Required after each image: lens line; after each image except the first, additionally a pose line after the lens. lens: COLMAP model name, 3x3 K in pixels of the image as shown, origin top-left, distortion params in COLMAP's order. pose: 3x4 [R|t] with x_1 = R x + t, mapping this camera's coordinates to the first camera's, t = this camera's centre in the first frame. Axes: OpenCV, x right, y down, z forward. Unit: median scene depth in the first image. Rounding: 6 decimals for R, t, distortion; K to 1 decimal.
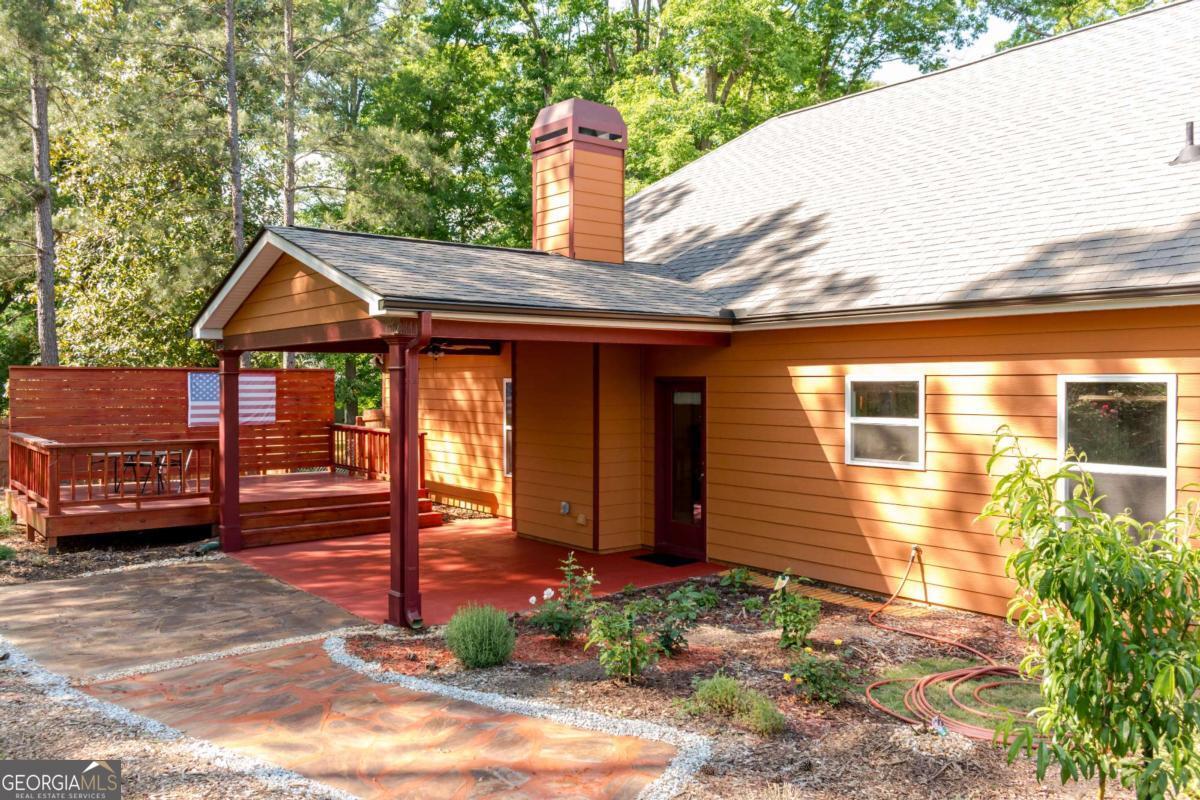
lens RADIAL K [[965.7, 0, 600.0], [0, 965.7, 400.0], [0, 0, 1]] dist [-0.000476, -0.005535]
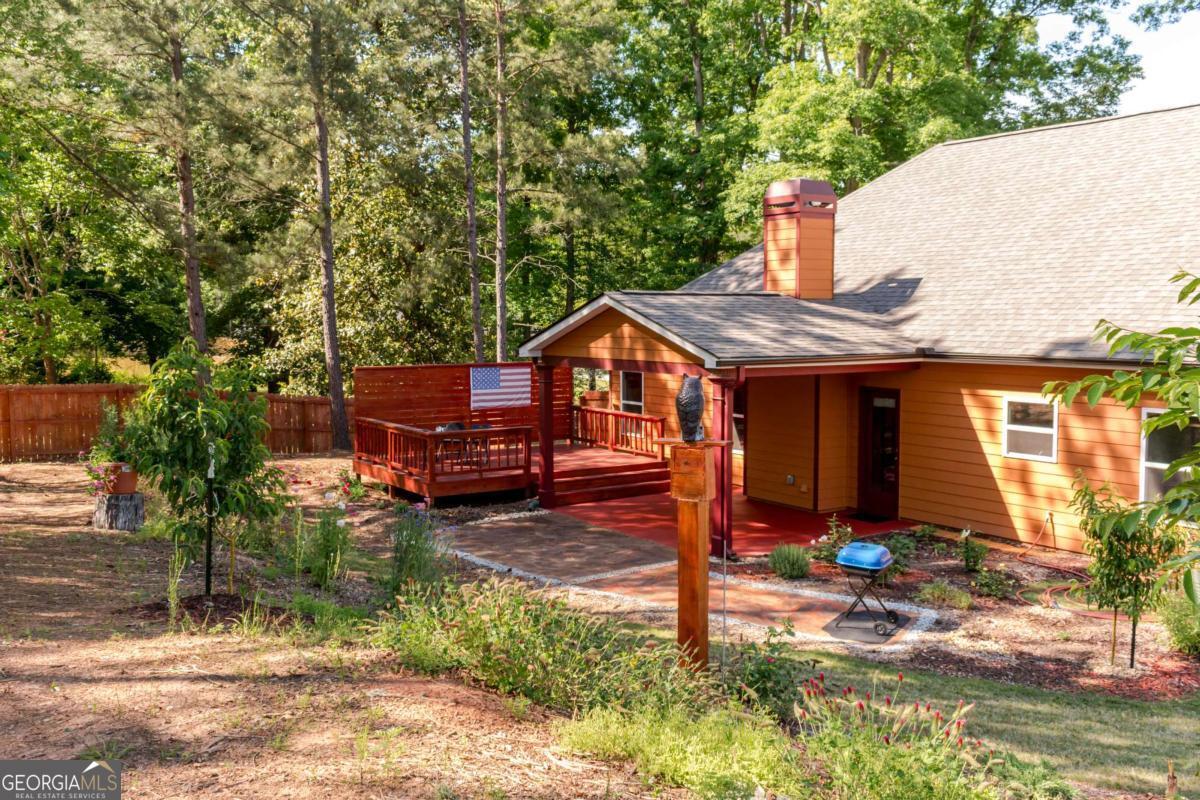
lens RADIAL K [[1112.8, 0, 600.0], [0, 1112.8, 400.0], [0, 0, 1]] dist [-0.005578, 0.003412]
pose [[0.996715, 0.002887, -0.080943, -0.137856], [0.002301, 0.997952, 0.063924, -0.080096], [0.080962, -0.063900, 0.994667, -0.457756]]
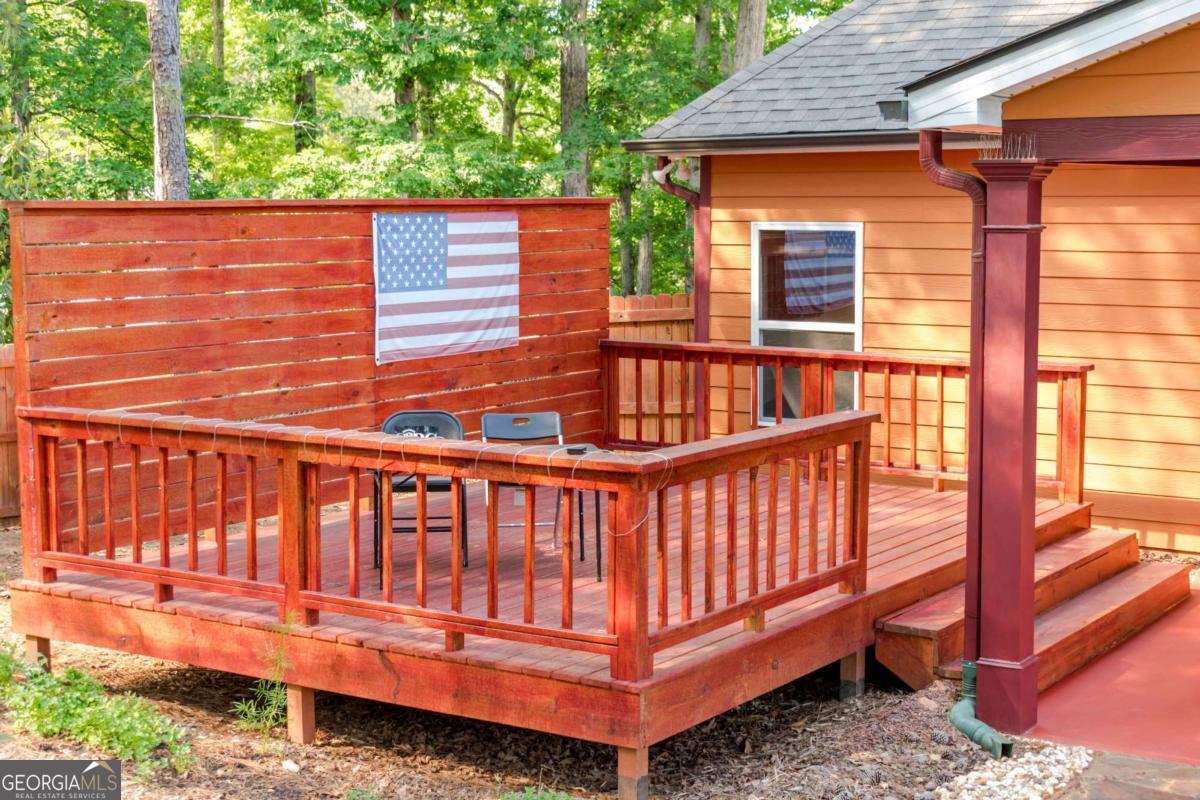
lens RADIAL K [[1895.3, 0, 600.0], [0, 1895.3, 400.0], [0, 0, 1]] dist [-0.029175, -0.060858]
pose [[0.950266, -0.039732, 0.308896, -0.571270], [0.011803, 0.995711, 0.091763, -0.023207], [-0.311217, -0.083553, 0.946659, 0.305272]]
